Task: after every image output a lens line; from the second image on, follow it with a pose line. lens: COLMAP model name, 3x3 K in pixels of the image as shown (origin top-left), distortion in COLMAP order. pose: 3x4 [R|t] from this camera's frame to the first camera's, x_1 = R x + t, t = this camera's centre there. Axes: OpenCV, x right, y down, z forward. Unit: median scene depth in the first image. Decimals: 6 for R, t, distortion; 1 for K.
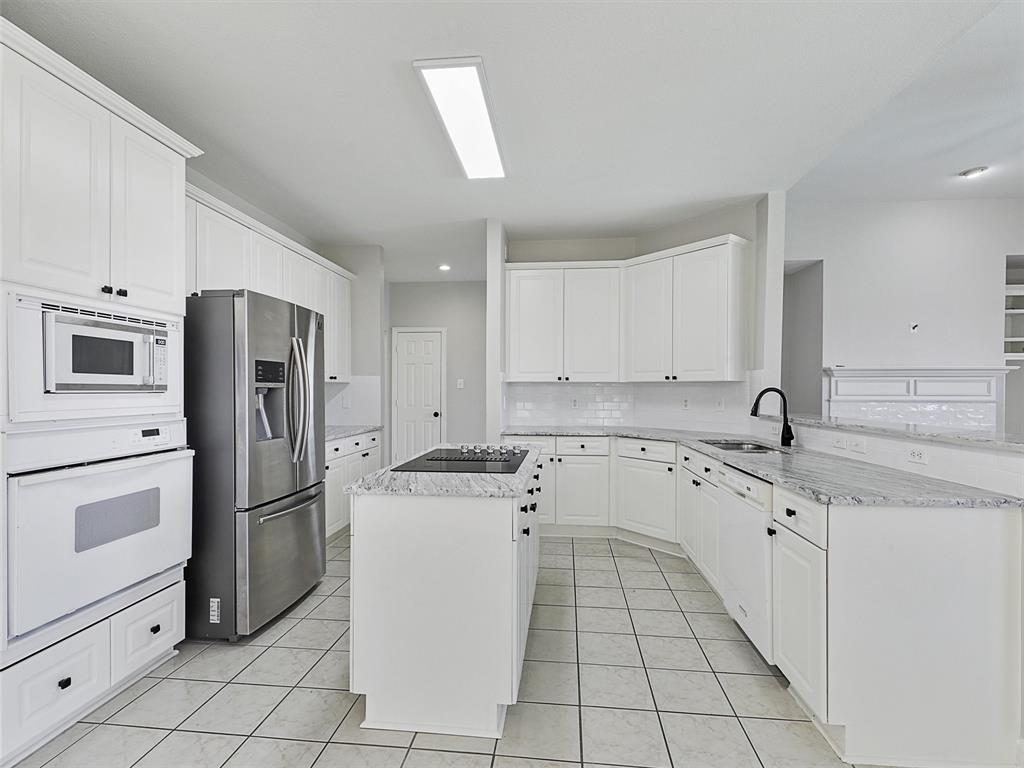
lens RADIAL K [[490.2, 0, 512.2], [0, 490.2, 389.4], [0, 0, 1]] dist [0.012899, -0.006613]
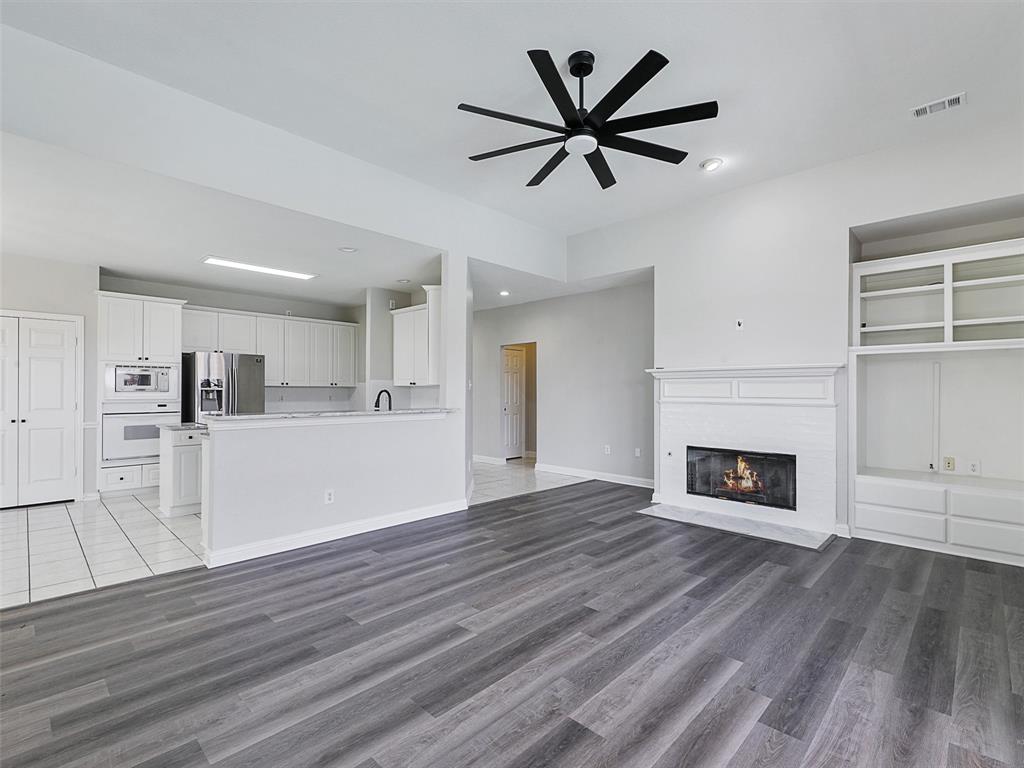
lens RADIAL K [[490.2, 0, 514.6], [0, 490.2, 383.4], [0, 0, 1]] dist [0.012899, -0.006613]
pose [[0.782903, -0.007866, -0.622094, 2.135582], [-0.000895, 0.999905, -0.013770, -0.002483], [0.622143, 0.011338, 0.782821, 0.025365]]
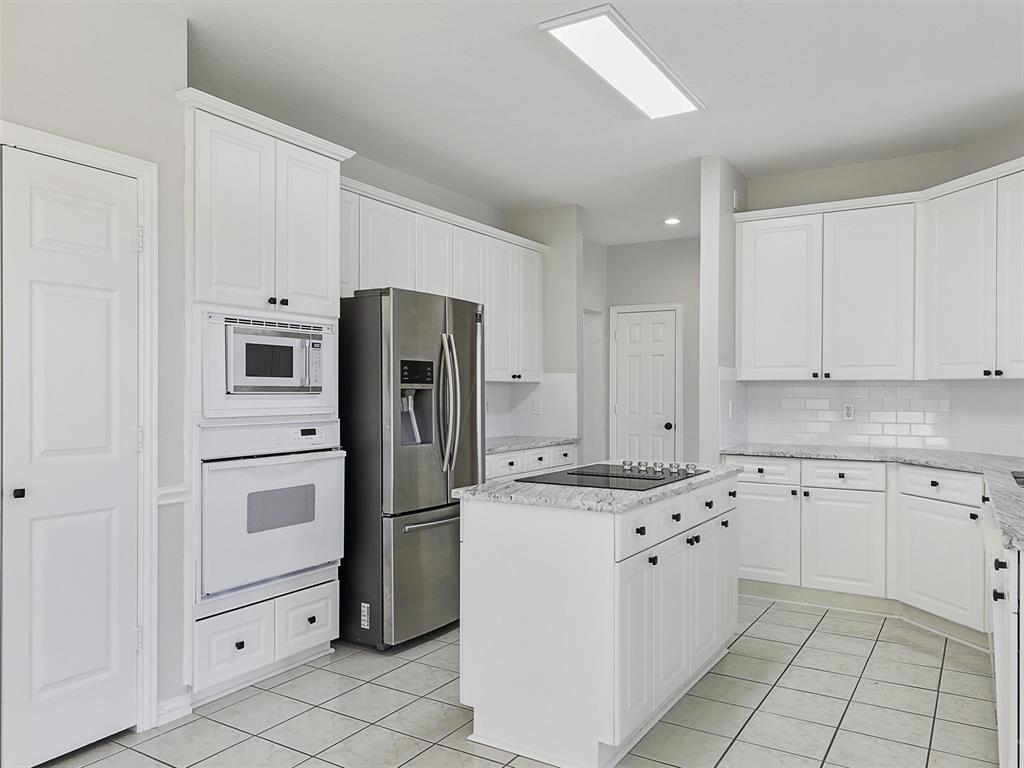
lens RADIAL K [[757.9, 0, 513.8], [0, 757.9, 389.0], [0, 0, 1]] dist [0.007453, 0.000987]
pose [[0.899645, 0.000440, -0.436622, 0.294325], [-0.001216, 0.999998, -0.001497, -0.001534], [0.436621, 0.001877, 0.899644, -0.212162]]
